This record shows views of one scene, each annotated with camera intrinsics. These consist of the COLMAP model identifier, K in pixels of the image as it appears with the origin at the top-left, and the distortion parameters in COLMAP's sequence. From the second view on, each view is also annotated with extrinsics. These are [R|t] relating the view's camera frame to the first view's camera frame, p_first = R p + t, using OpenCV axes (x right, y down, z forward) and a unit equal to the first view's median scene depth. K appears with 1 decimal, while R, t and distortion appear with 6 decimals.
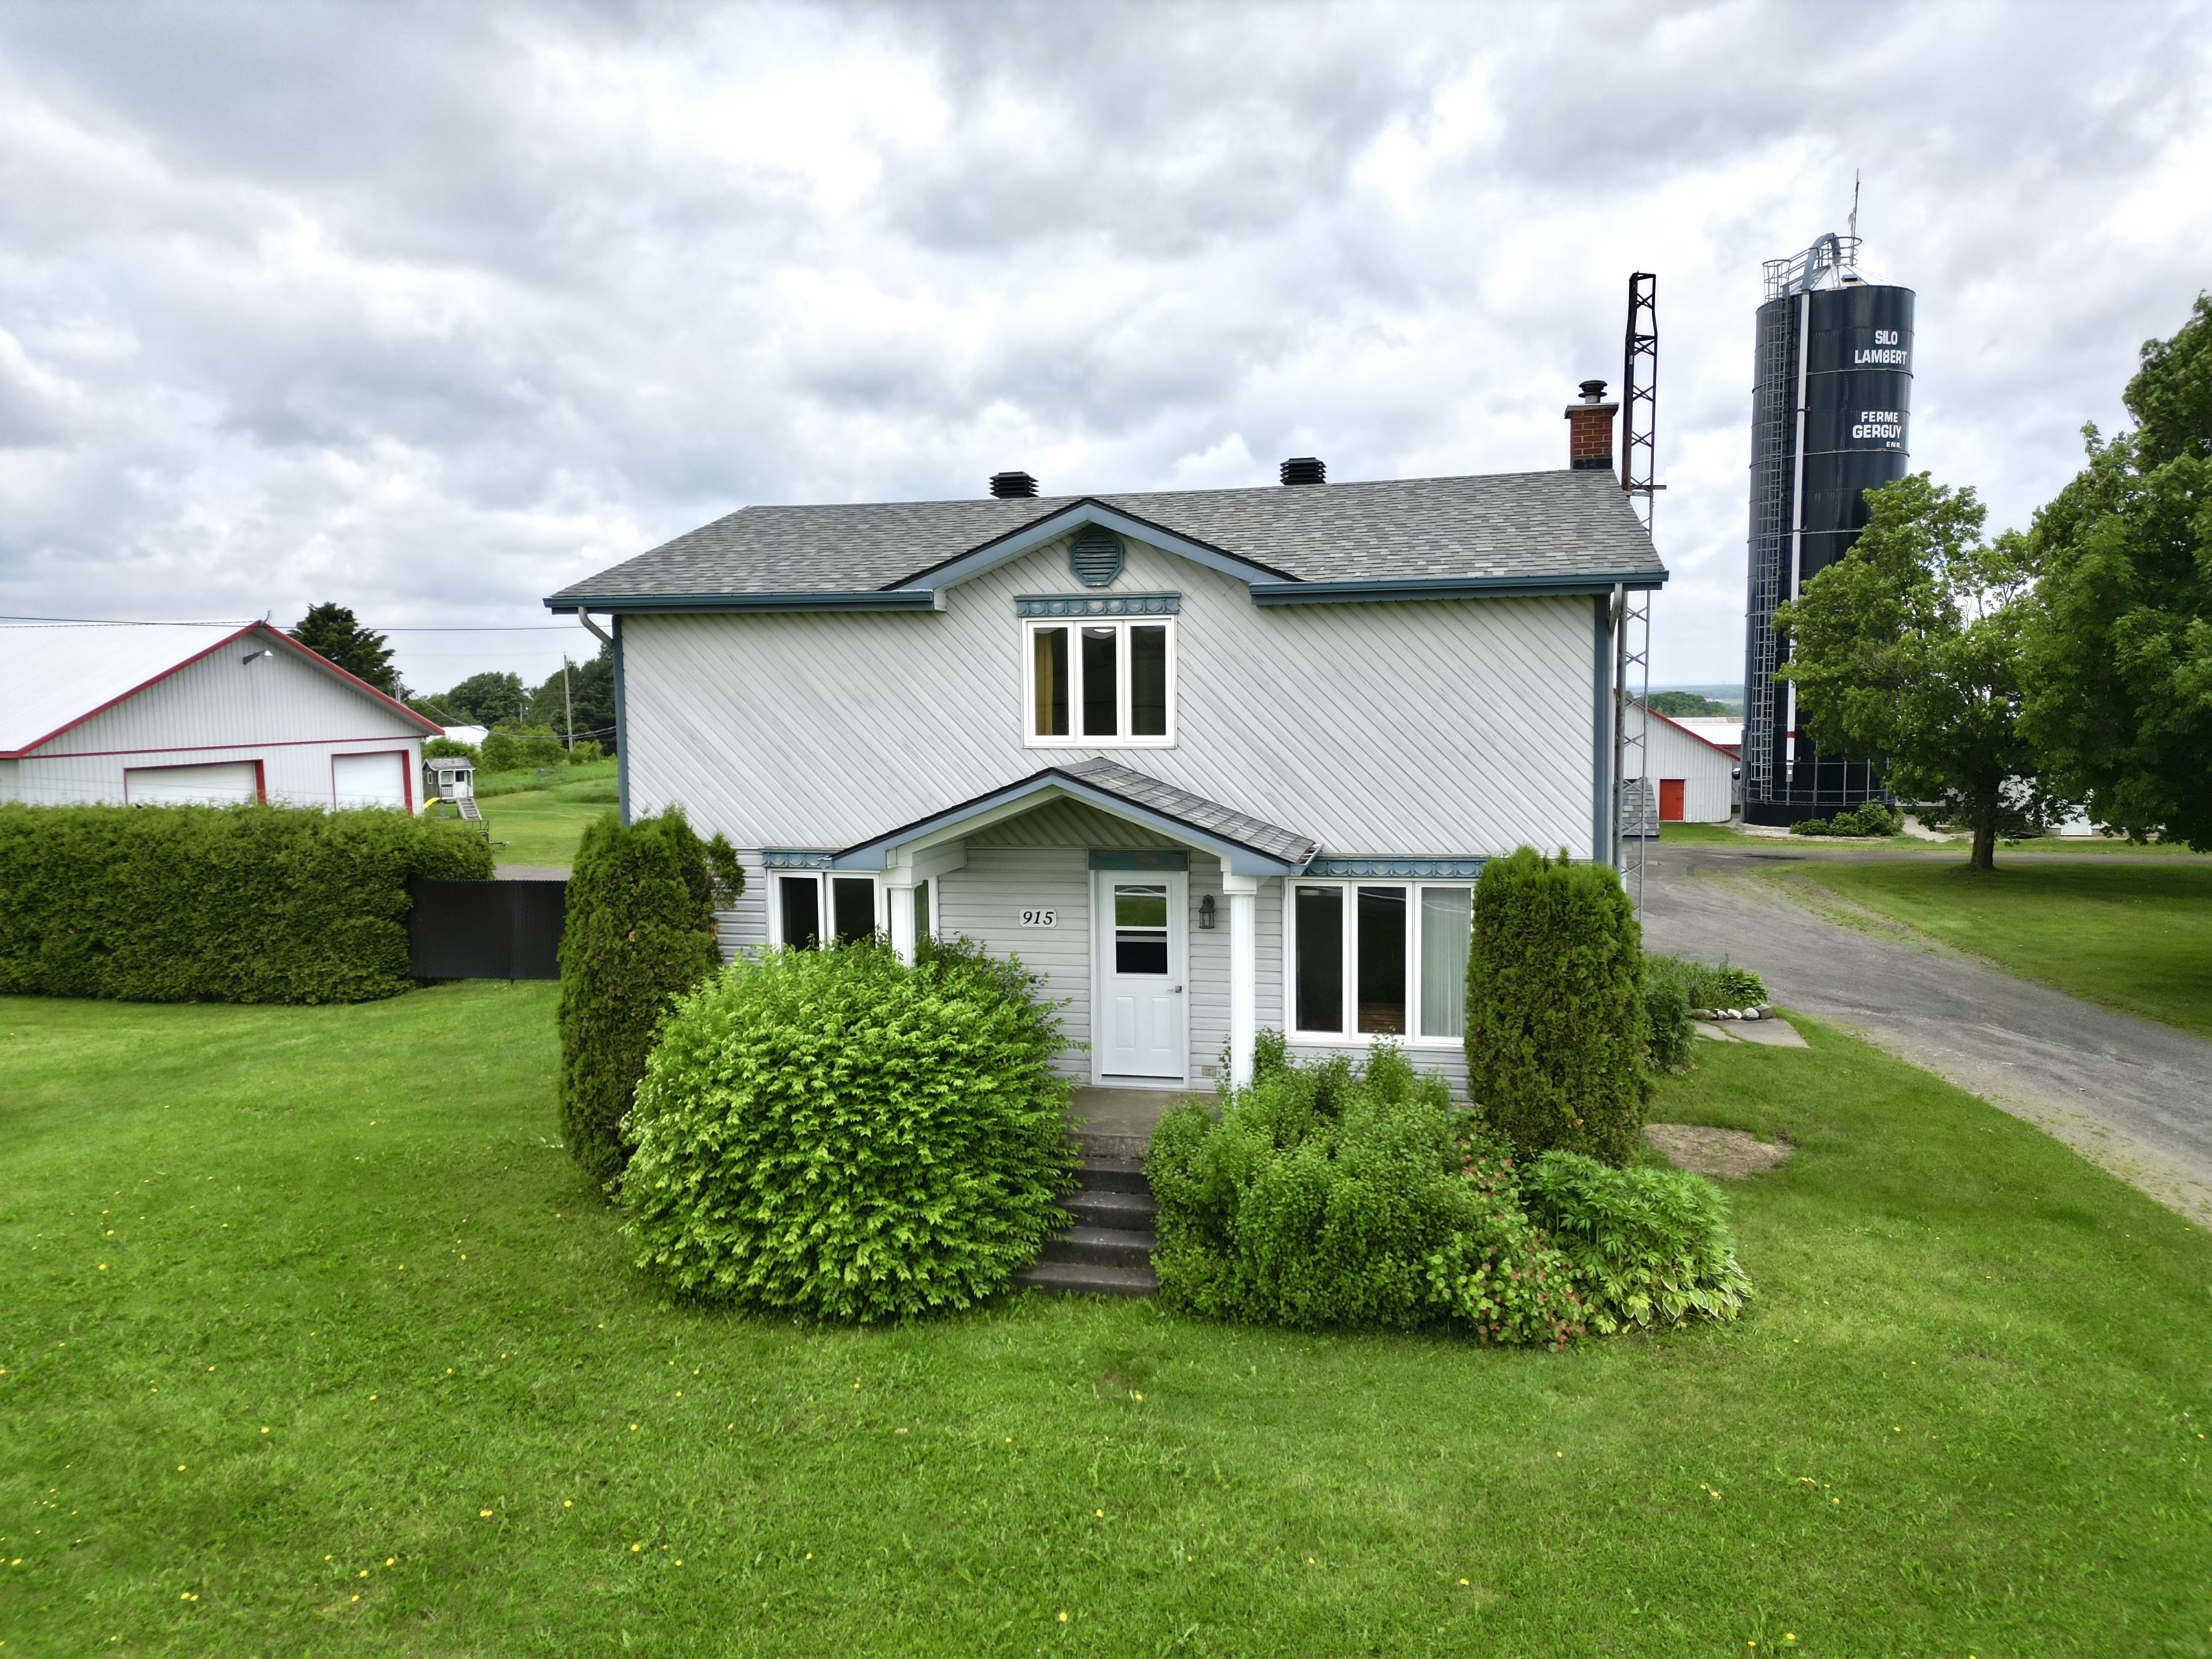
lens RADIAL K [[1534.9, 0, 1104.6], [0, 1534.9, 828.1], [0, 0, 1]] dist [0.091879, -0.093036]
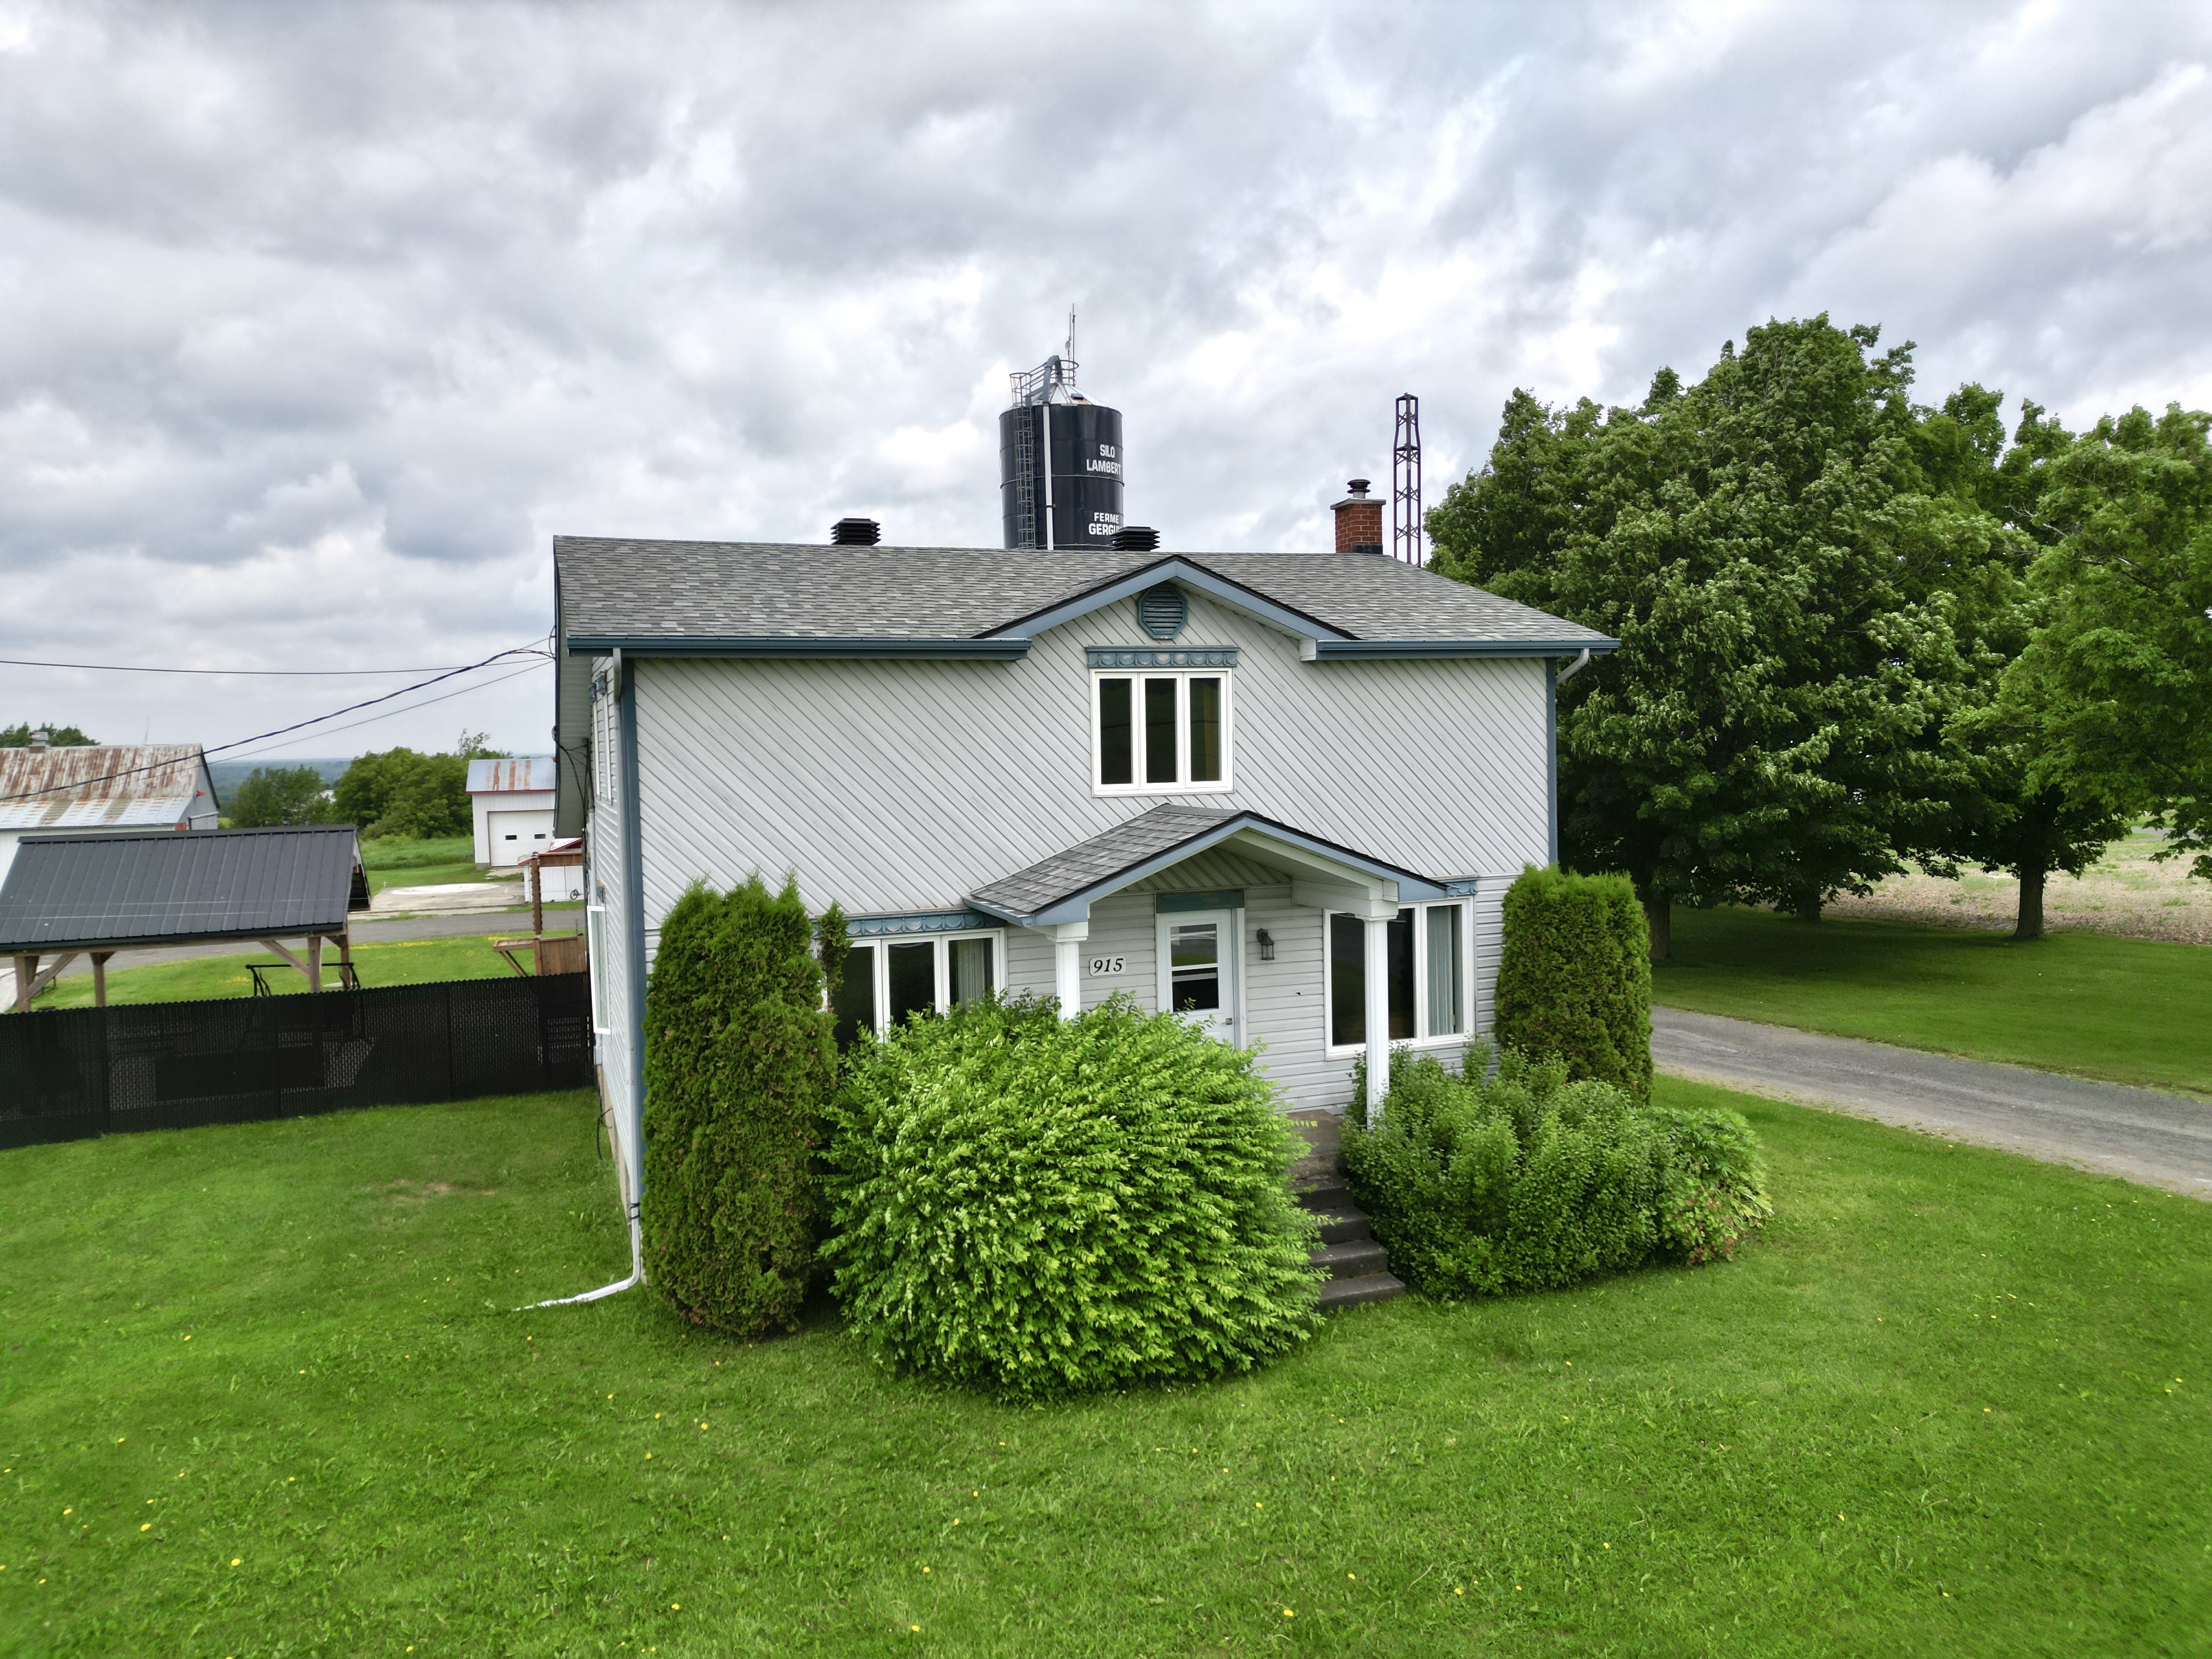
lens RADIAL K [[1534.9, 0, 1104.6], [0, 1534.9, 828.1], [0, 0, 1]] dist [0.091879, -0.093036]
pose [[0.838594, -0.040285, 0.543265, -0.596768], [0.062770, 0.997765, -0.022906, -0.008642], [-0.541129, 0.053310, 0.839248, 0.154469]]
